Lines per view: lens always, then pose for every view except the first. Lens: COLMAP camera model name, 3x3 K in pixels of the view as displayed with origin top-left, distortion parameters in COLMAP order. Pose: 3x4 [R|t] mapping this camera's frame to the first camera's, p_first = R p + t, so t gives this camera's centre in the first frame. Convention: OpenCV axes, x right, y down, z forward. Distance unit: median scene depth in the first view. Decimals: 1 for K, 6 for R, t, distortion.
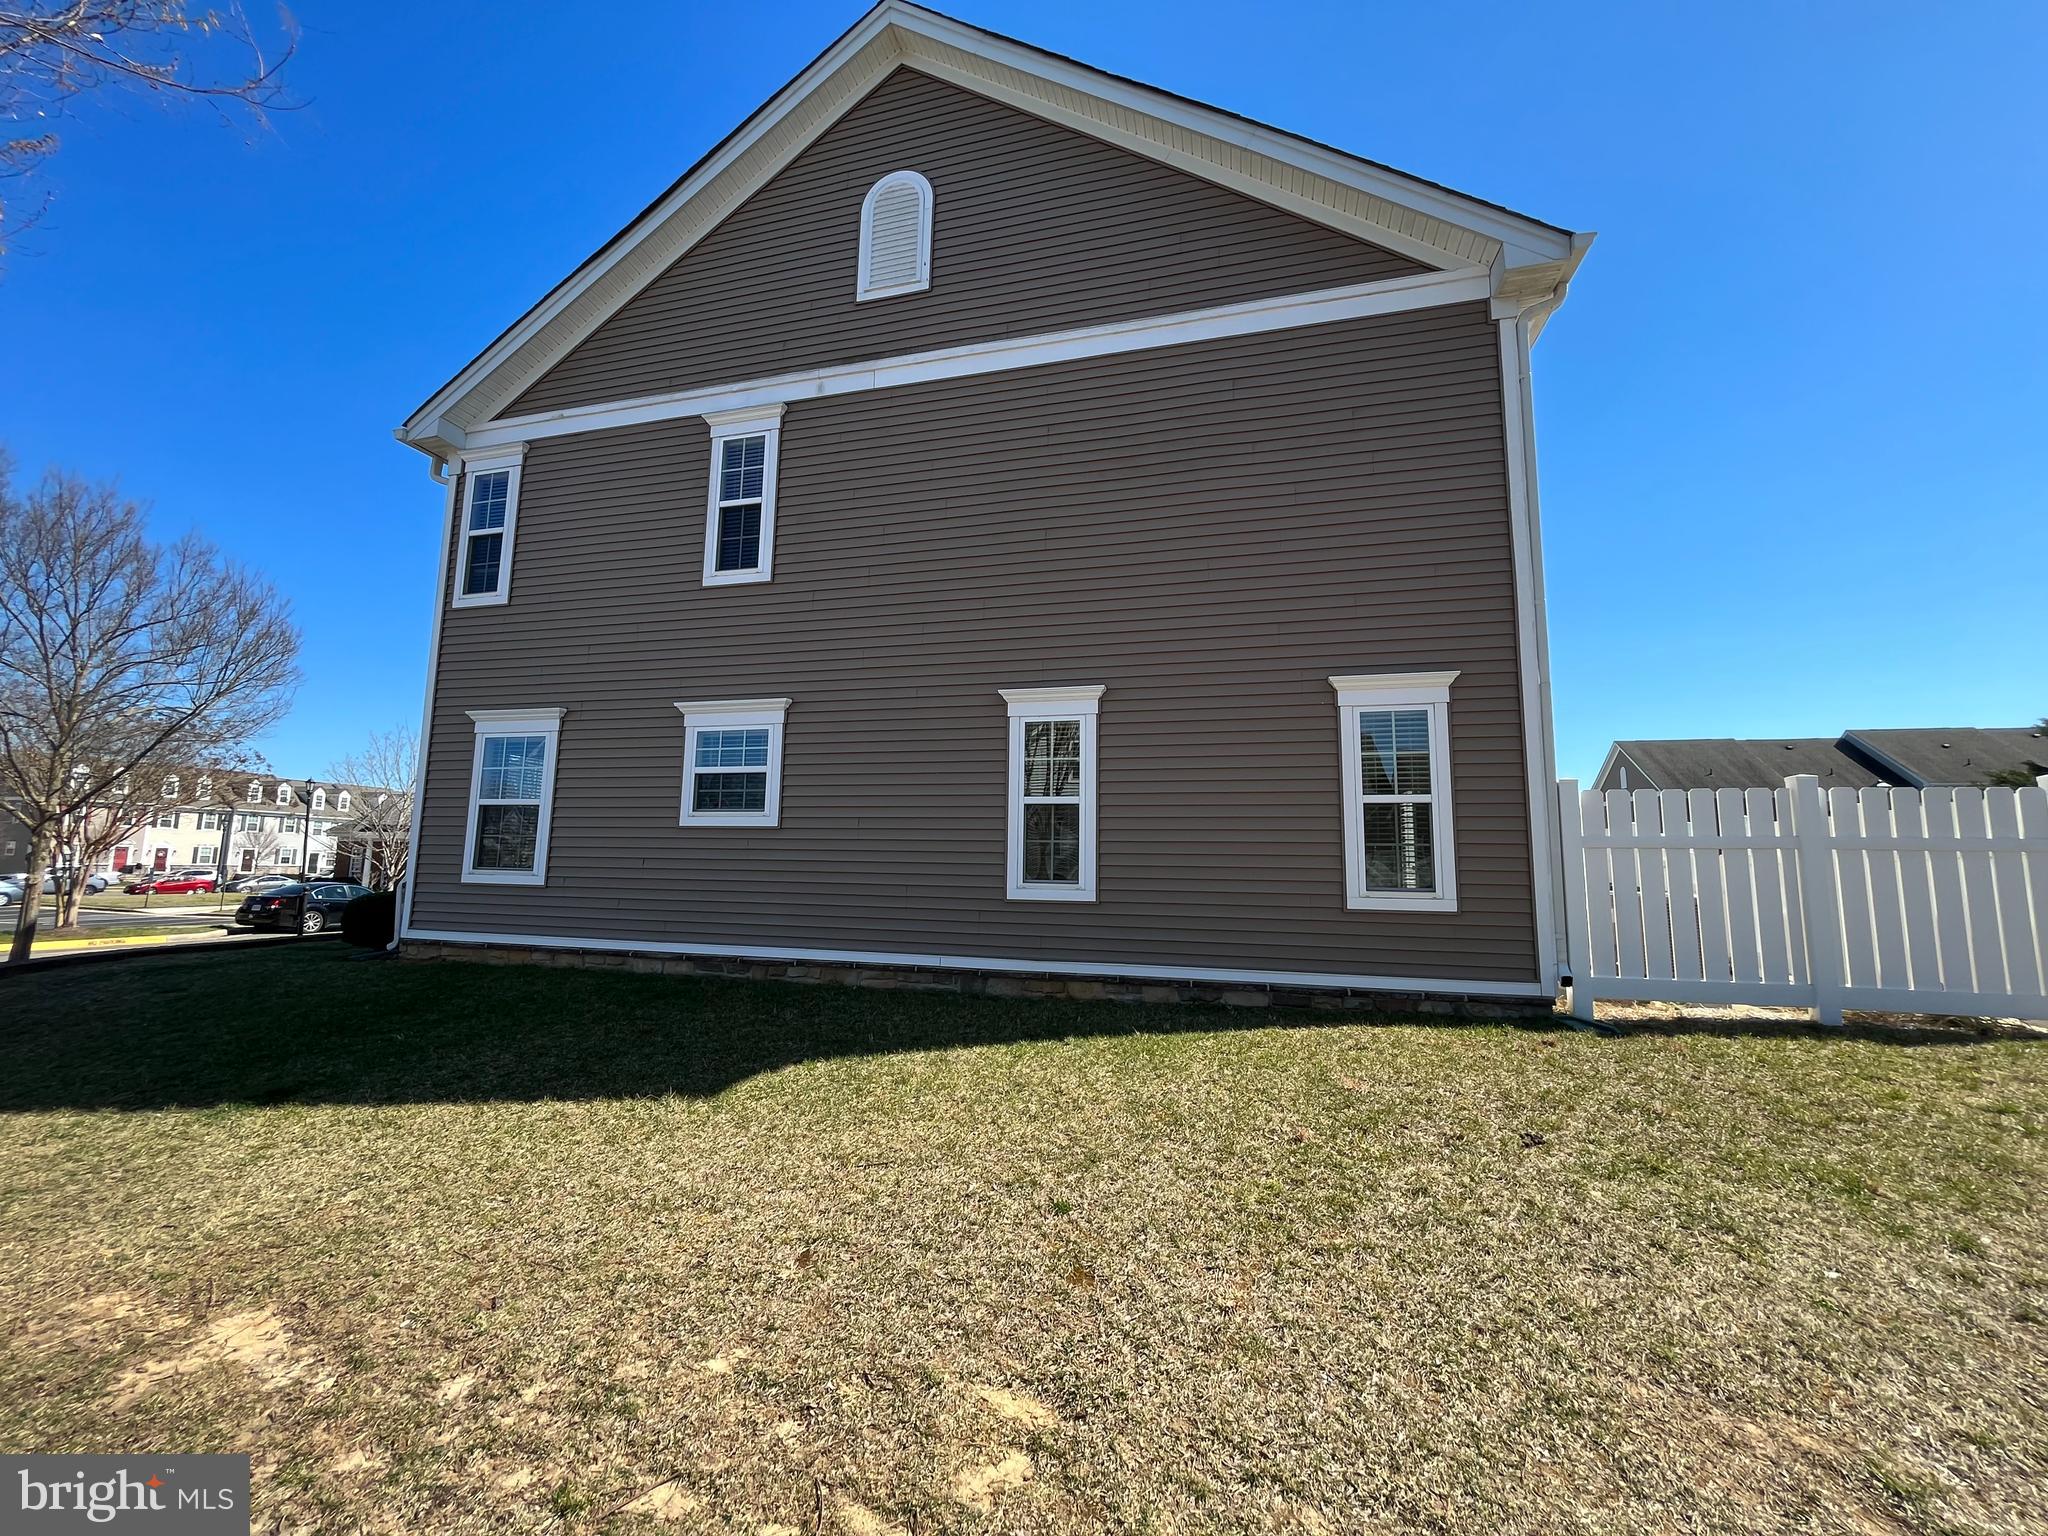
lens RADIAL K [[902.0, 0, 1021.8], [0, 902.0, 800.2], [0, 0, 1]] dist [-0.000831, -0.000161]
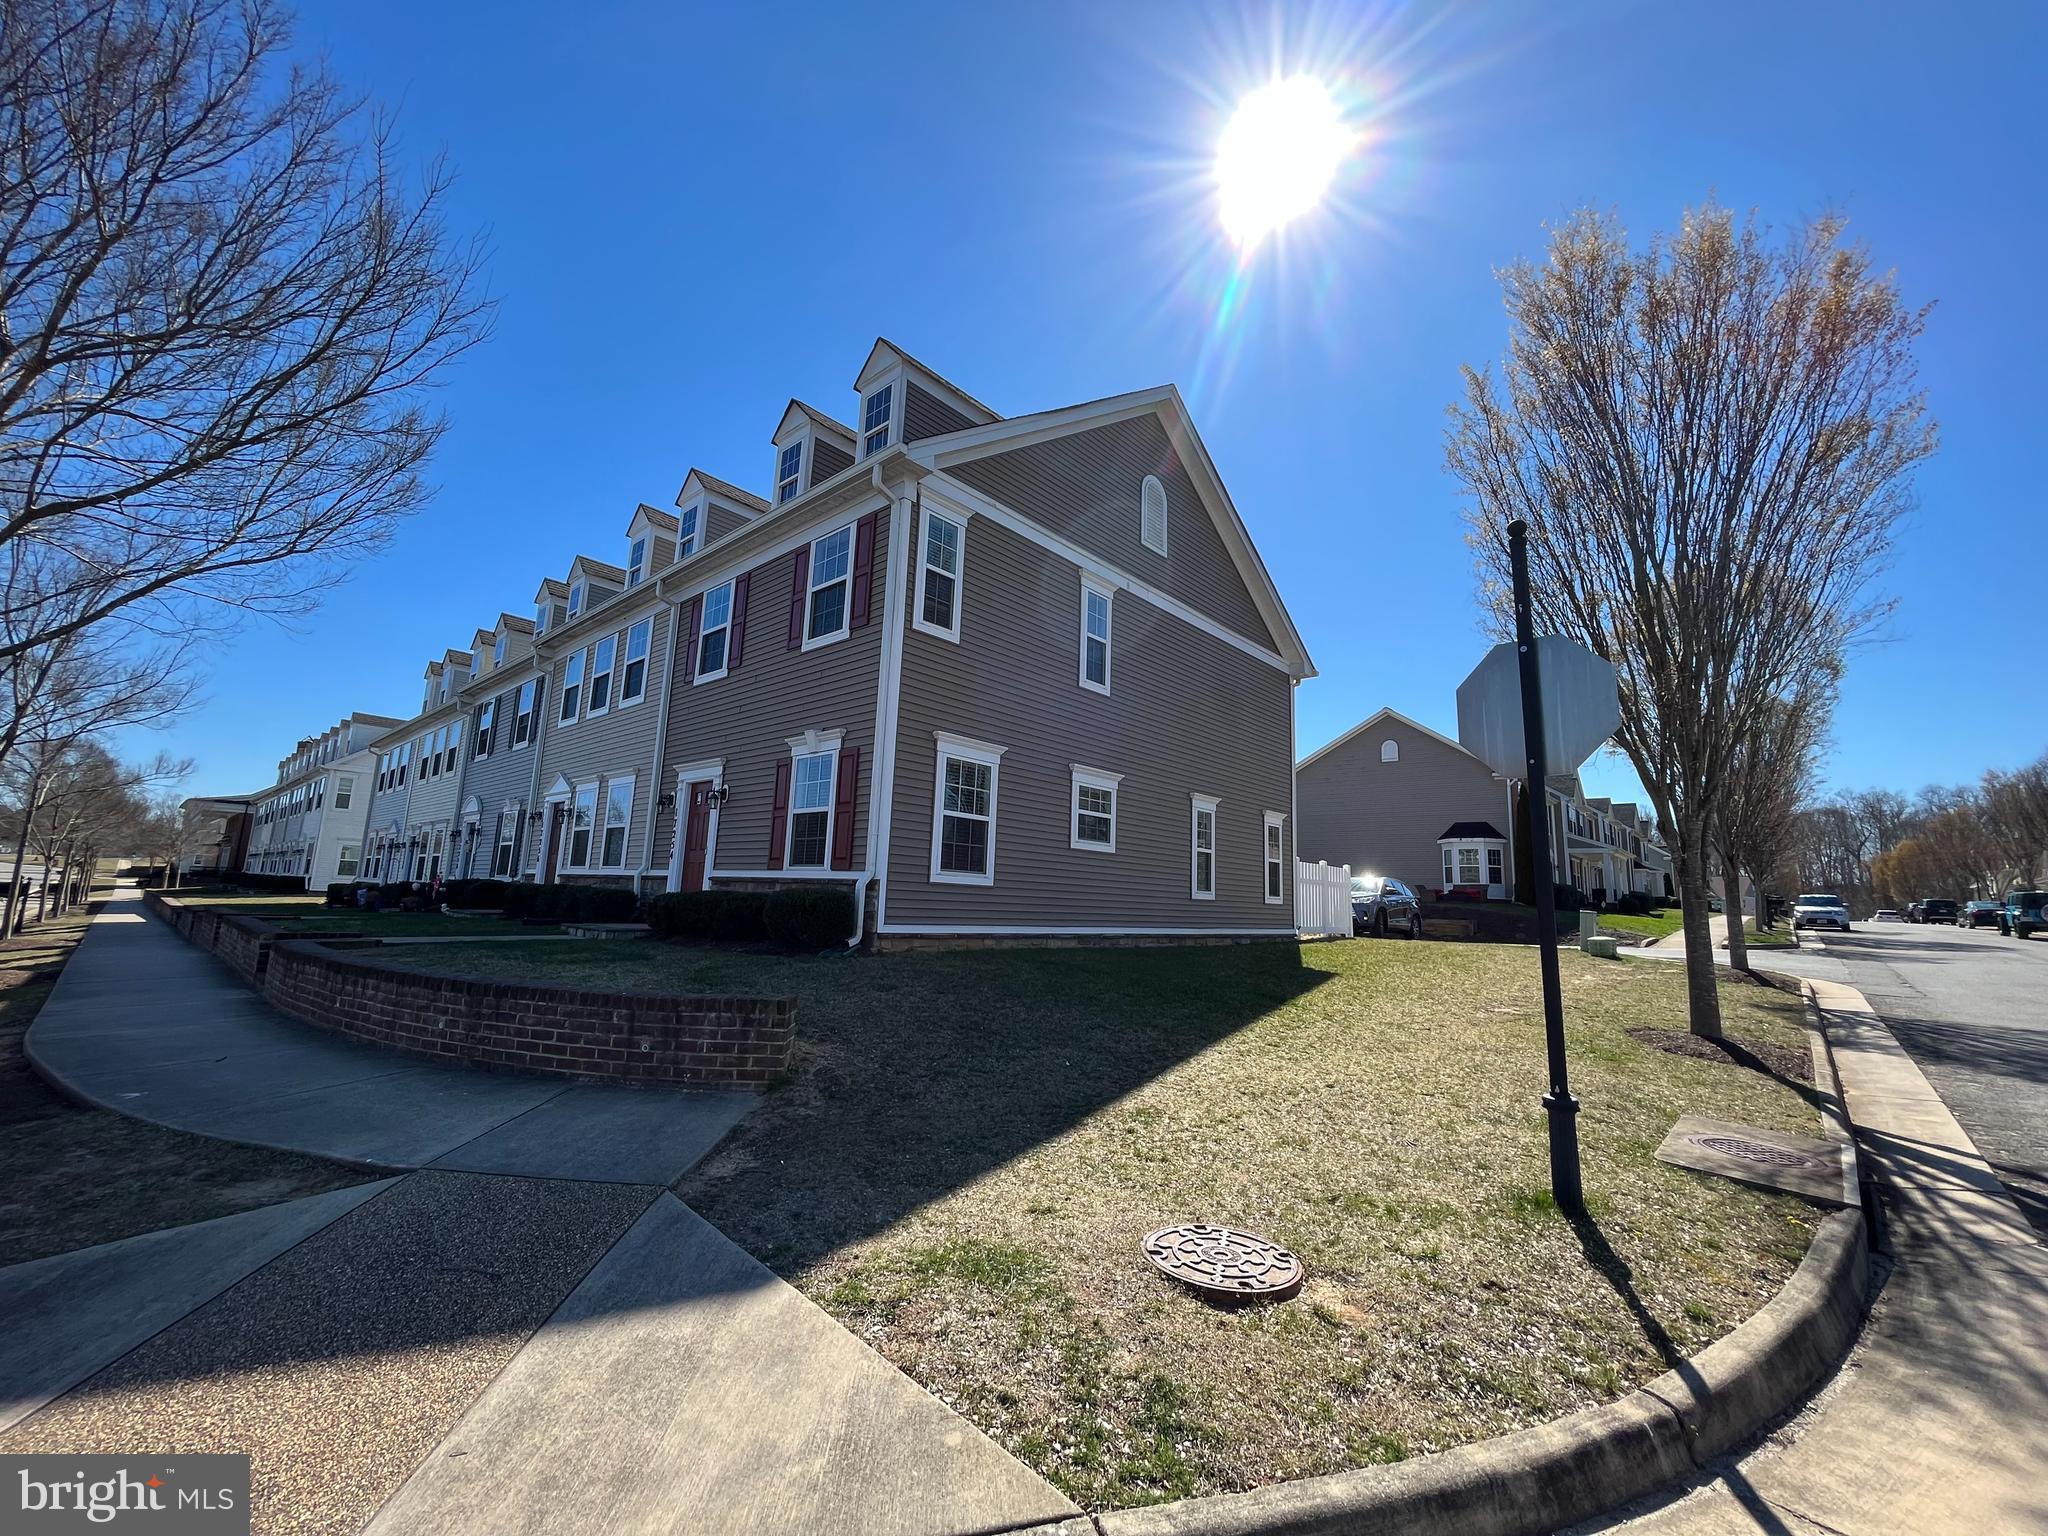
lens RADIAL K [[820.1, 0, 1011.3], [0, 820.1, 759.0], [0, 0, 1]] dist [-0.000409, -0.000231]
pose [[0.446807, 0.137795, 0.883955, -1.562743], [-0.145621, 0.986092, -0.080110, 0.006336], [-0.882699, -0.092929, 0.460659, 0.458411]]
